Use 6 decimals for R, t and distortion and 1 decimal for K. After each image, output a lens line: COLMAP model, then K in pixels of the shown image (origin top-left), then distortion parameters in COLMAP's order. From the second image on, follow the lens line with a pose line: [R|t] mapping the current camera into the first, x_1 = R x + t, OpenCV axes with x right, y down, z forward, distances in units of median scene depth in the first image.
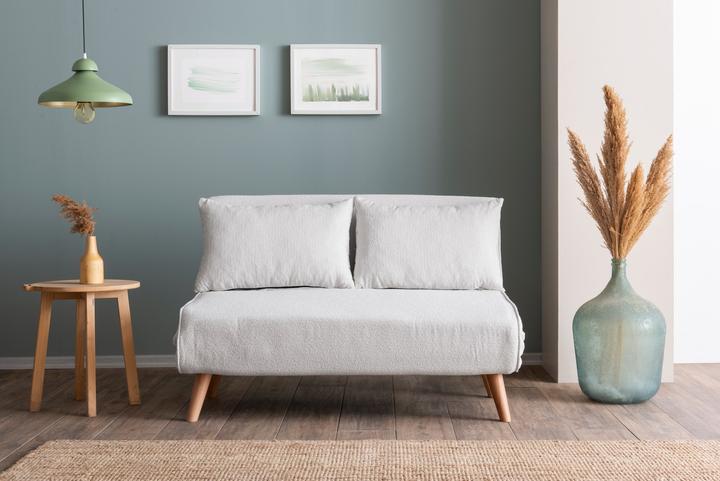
lens RADIAL K [[1288.7, 0, 353.4], [0, 1288.7, 246.8], [0, 0, 1]] dist [0.036618, 0.000000]
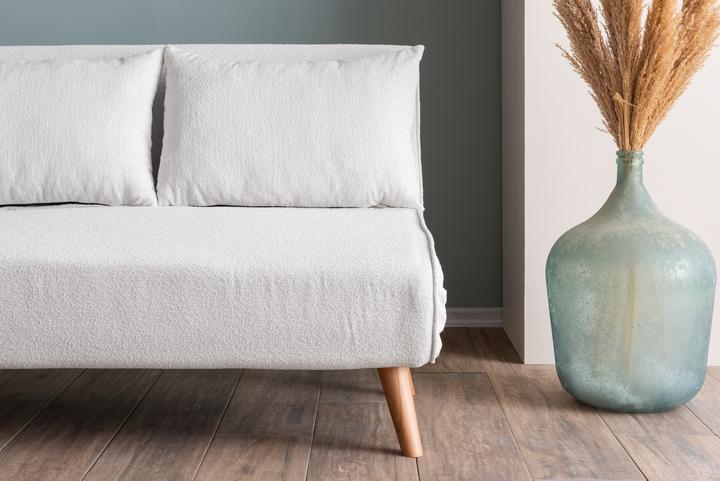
lens RADIAL K [[1344.9, 0, 272.5], [0, 1344.9, 210.3], [0, 0, 1]] dist [0.029841, 0.000000]
pose [[0.998478, -0.002823, -0.055081, 0.084960], [0.004680, 0.999424, 0.033620, 0.014711], [0.054955, -0.033826, 0.997916, 0.416389]]
